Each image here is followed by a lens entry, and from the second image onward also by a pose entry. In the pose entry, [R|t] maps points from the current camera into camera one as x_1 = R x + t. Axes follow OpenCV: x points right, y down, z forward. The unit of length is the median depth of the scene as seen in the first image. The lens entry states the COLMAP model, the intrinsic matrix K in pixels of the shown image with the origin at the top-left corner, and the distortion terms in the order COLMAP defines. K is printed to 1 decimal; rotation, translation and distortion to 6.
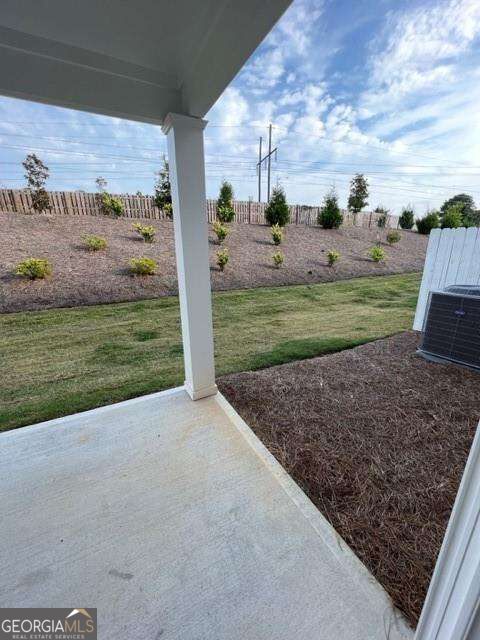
lens RADIAL K [[254.9, 0, 238.3], [0, 254.9, 320.4], [0, 0, 1]] dist [0.001641, -0.000054]
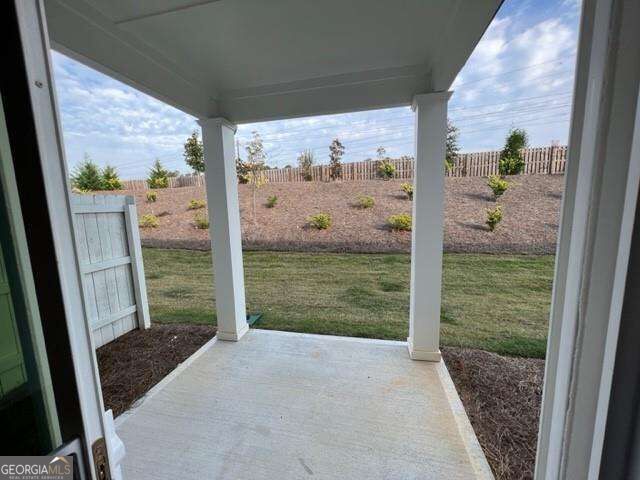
lens RADIAL K [[254.9, 0, 321.4], [0, 254.9, 242.3], [0, 0, 1]] dist [0.001641, -0.000054]
pose [[0.769538, 0.084116, -0.633037, 0.060764], [-0.165690, 0.983639, -0.070714, -0.000231], [0.616732, 0.159305, 0.770885, -0.017086]]
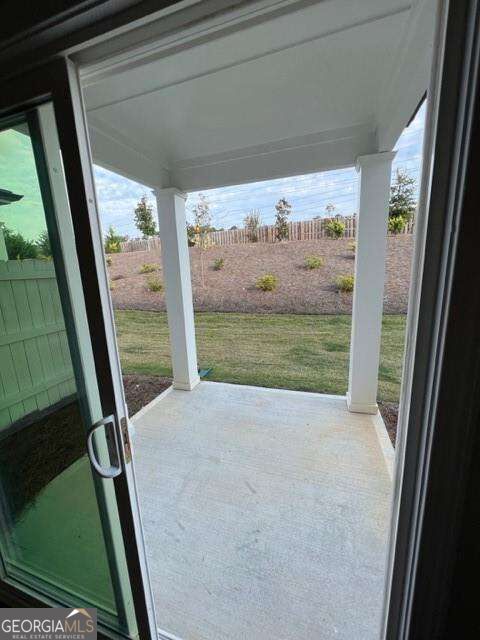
lens RADIAL K [[254.9, 0, 240.7], [0, 254.9, 321.6], [0, 0, 1]] dist [0.001641, -0.000054]
pose [[0.700052, 0.130737, -0.702022, 0.087570], [-0.170558, 0.985257, 0.013405, 0.005585], [0.693425, 0.110351, 0.712029, -0.043637]]
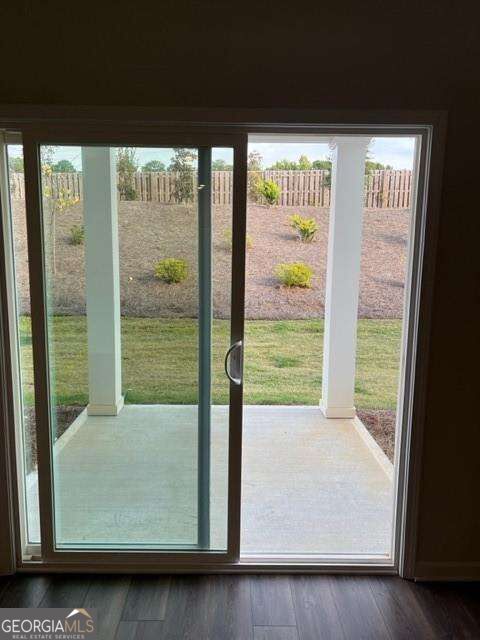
lens RADIAL K [[474.7, 0, 236.8], [0, 474.7, 322.2], [0, 0, 1]] dist [0.101365, -0.002859]
pose [[0.890745, 0.095356, -0.444389, 0.114766], [-0.150472, 0.984476, -0.090362, 0.079761], [0.428873, 0.147358, 0.891265, -0.303026]]
